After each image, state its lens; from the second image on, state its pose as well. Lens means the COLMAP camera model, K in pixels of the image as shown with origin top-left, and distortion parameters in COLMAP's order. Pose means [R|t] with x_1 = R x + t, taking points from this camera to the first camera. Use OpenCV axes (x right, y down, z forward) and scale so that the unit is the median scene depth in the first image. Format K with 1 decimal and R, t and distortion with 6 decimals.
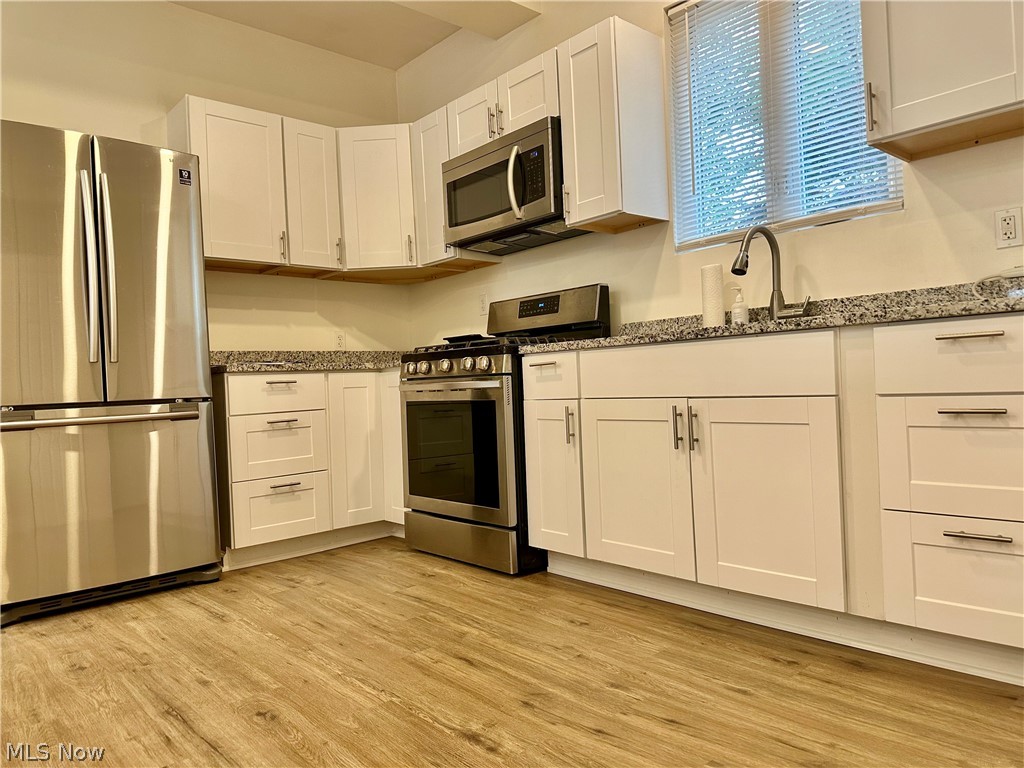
lens RADIAL K [[716.1, 0, 513.1], [0, 716.1, 386.1], [0, 0, 1]] dist [0.051079, -0.044186]
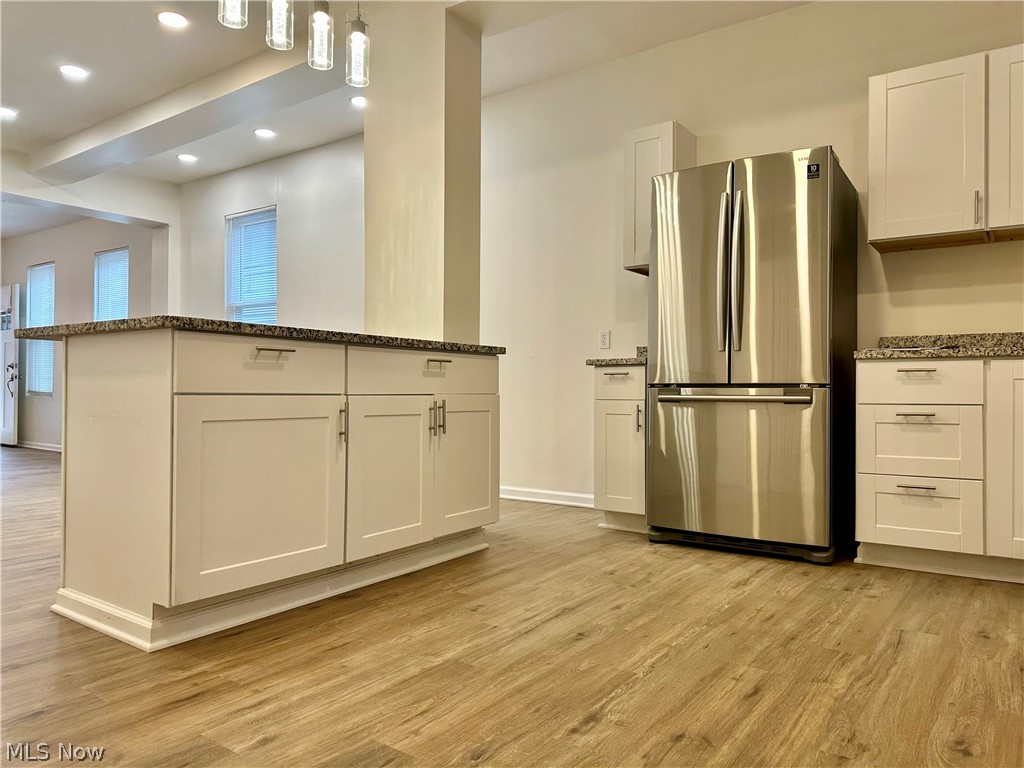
lens RADIAL K [[716.1, 0, 513.1], [0, 716.1, 386.1], [0, 0, 1]] dist [0.051079, -0.044186]
pose [[0.238824, 0.040079, -0.970235, 0.549063], [-0.018198, 0.999157, 0.036795, -0.012629], [0.970892, 0.008869, 0.239352, 0.395909]]
